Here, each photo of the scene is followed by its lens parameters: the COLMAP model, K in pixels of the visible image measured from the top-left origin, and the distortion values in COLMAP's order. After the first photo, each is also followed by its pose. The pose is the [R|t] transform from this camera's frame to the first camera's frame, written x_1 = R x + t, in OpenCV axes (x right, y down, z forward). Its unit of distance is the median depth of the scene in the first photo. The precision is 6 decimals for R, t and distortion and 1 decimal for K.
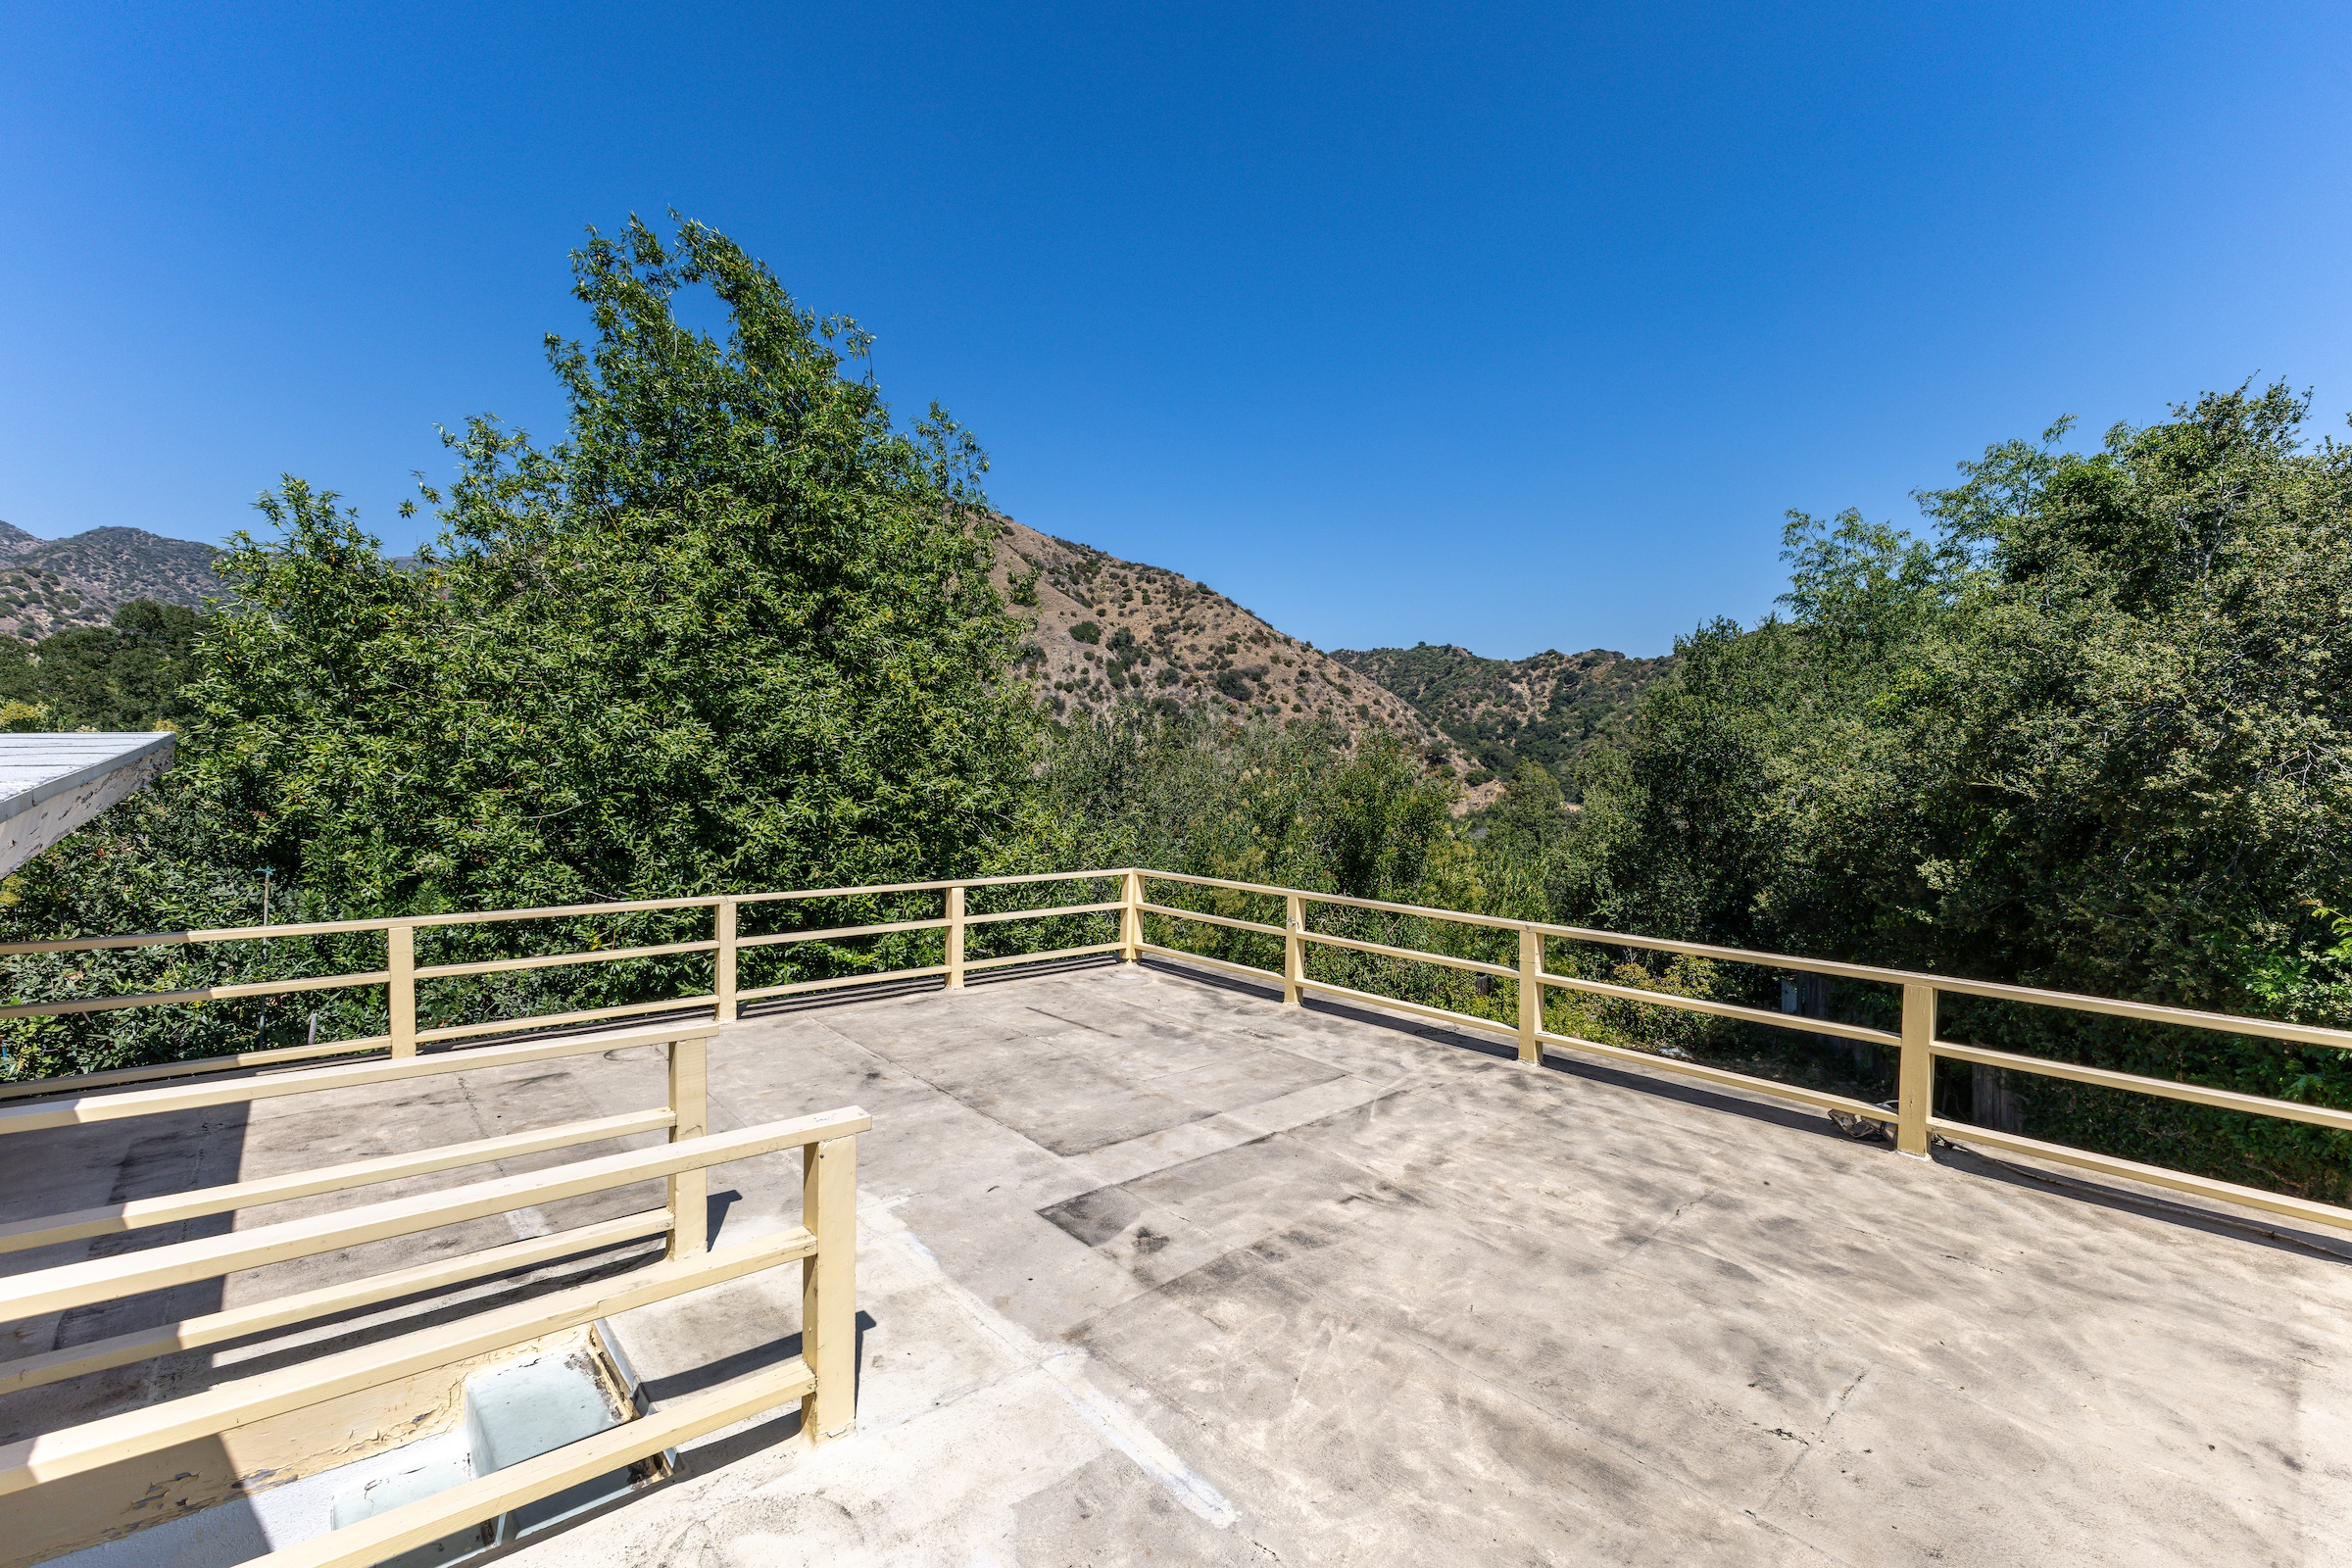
lens RADIAL K [[1008.9, 0, 1173.5], [0, 1008.9, 777.0], [0, 0, 1]] dist [0.004892, -0.001137]
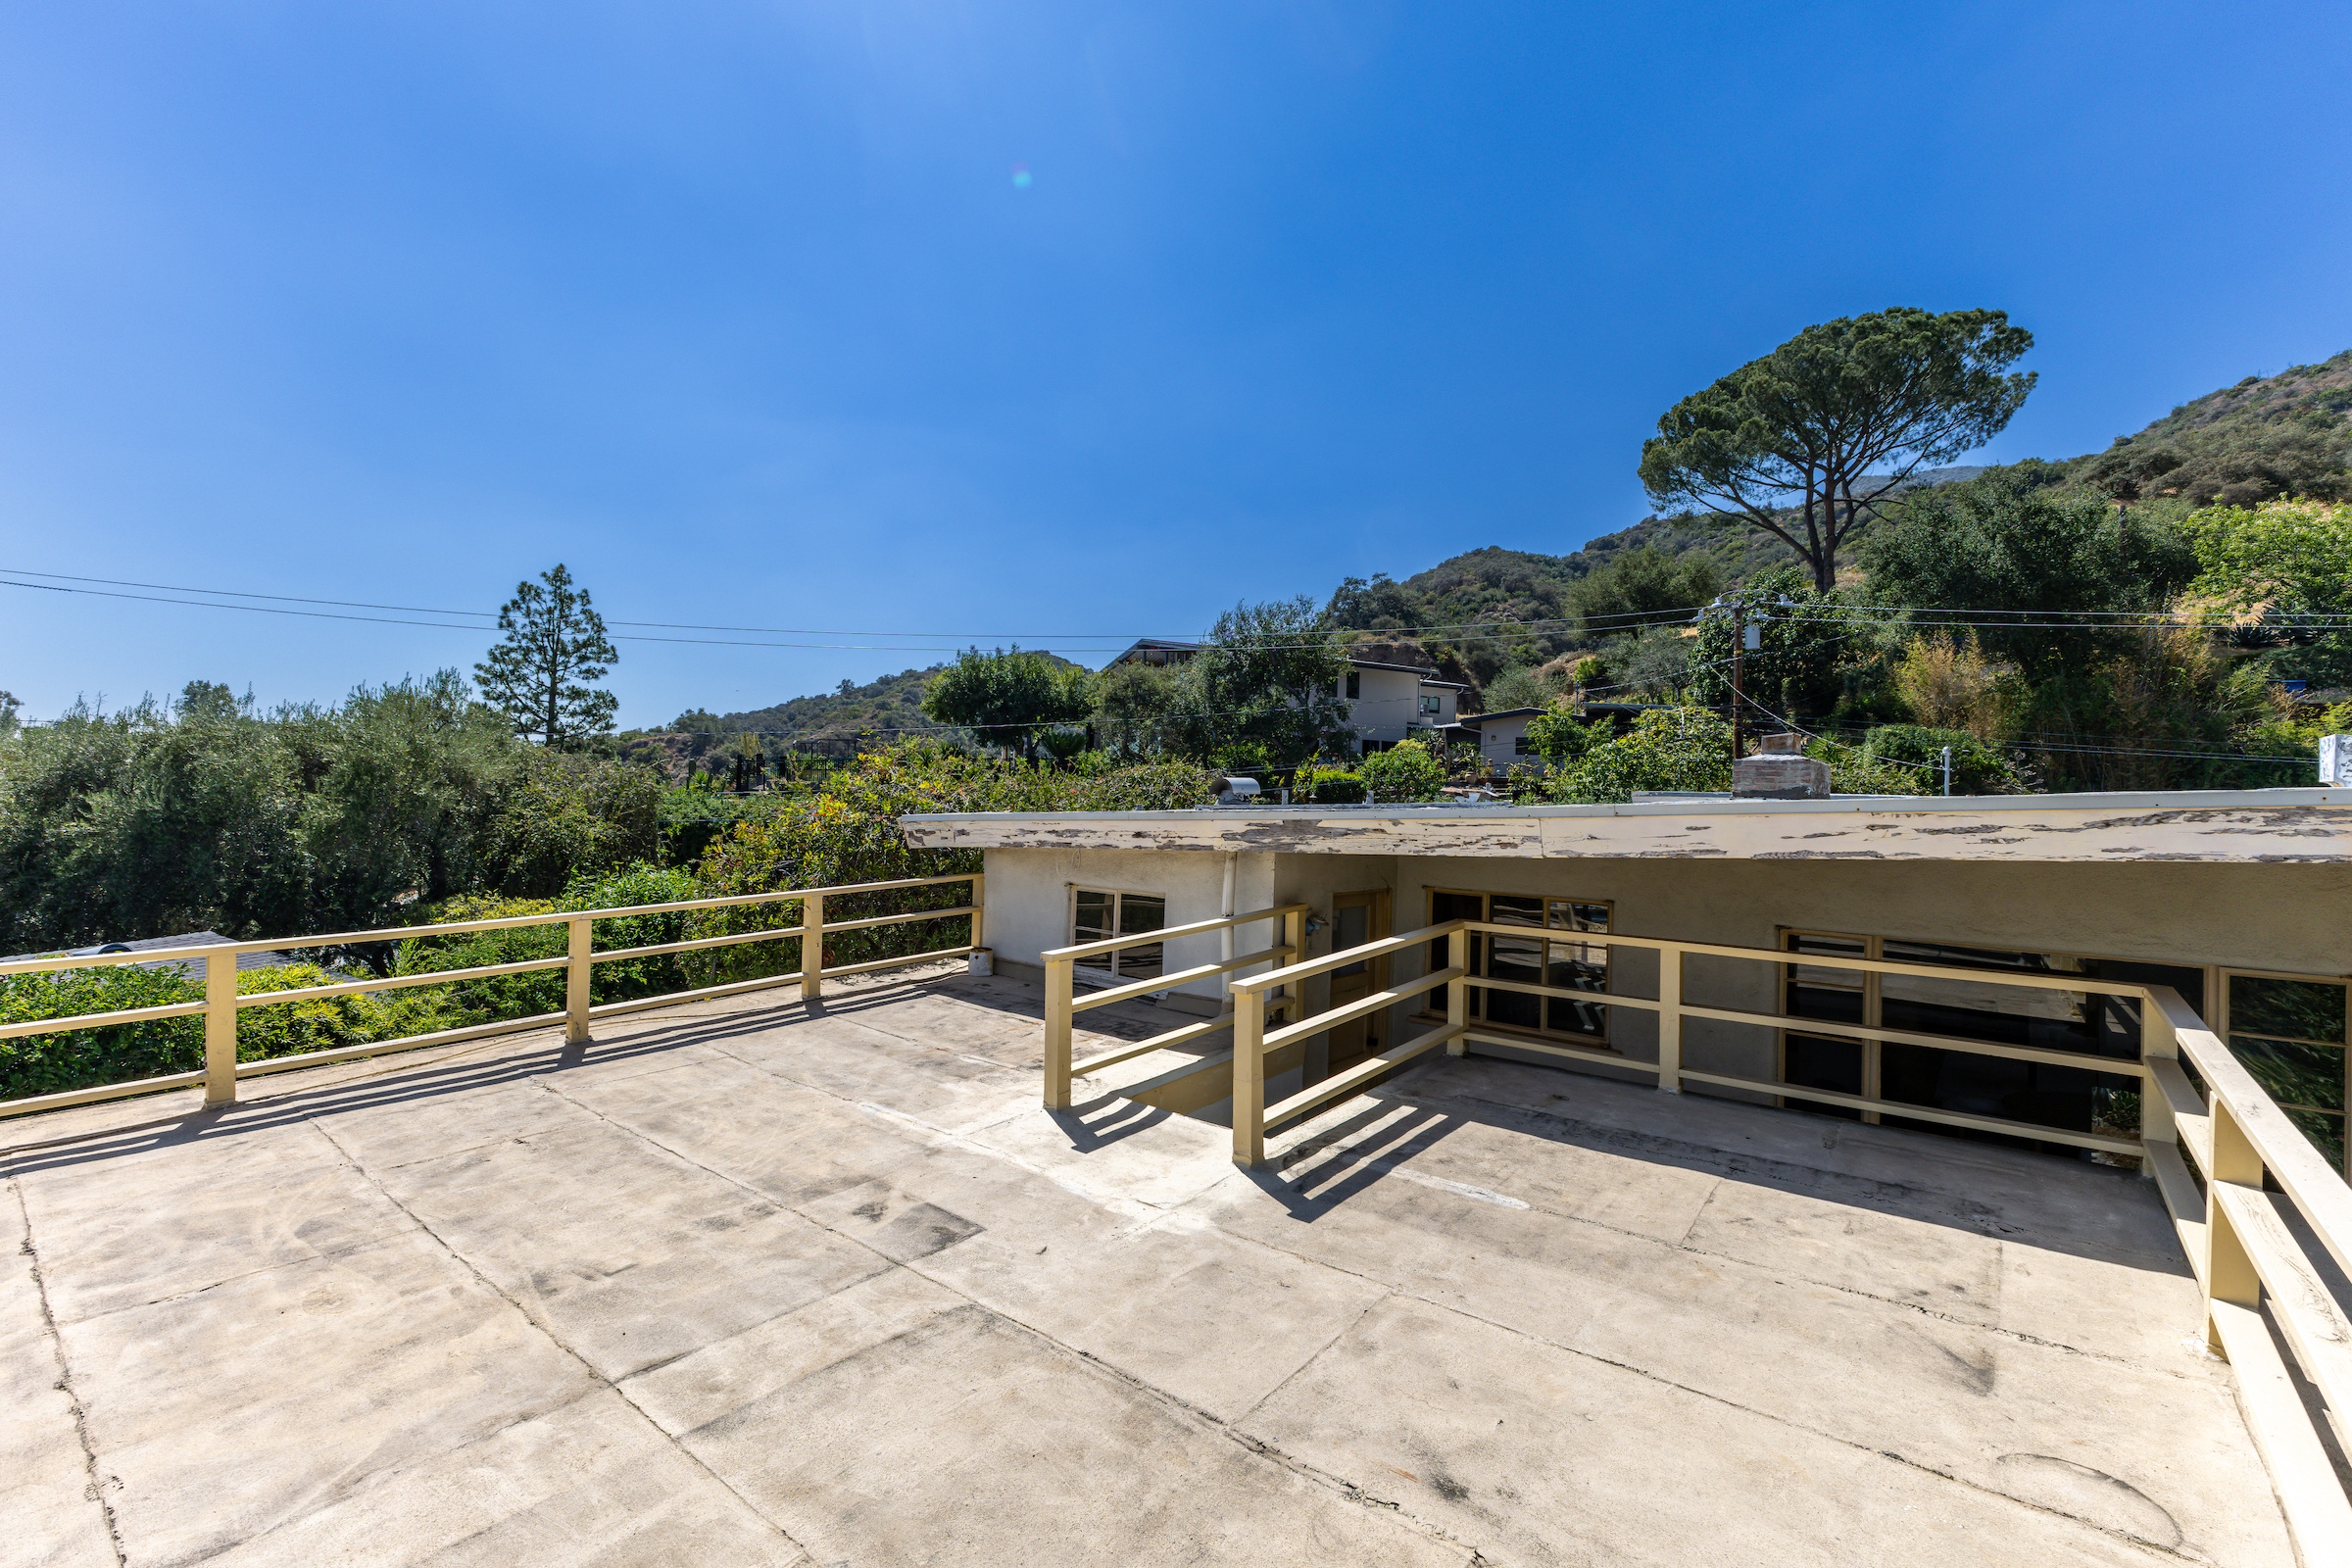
lens RADIAL K [[1008.9, 0, 1185.7], [0, 1008.9, 781.8], [0, 0, 1]] dist [0.004892, -0.001137]
pose [[-0.982501, -0.024689, -0.184615, -0.140970], [-0.026819, 0.999599, 0.009046, -0.020106], [0.184318, 0.013839, -0.982769, 2.087541]]
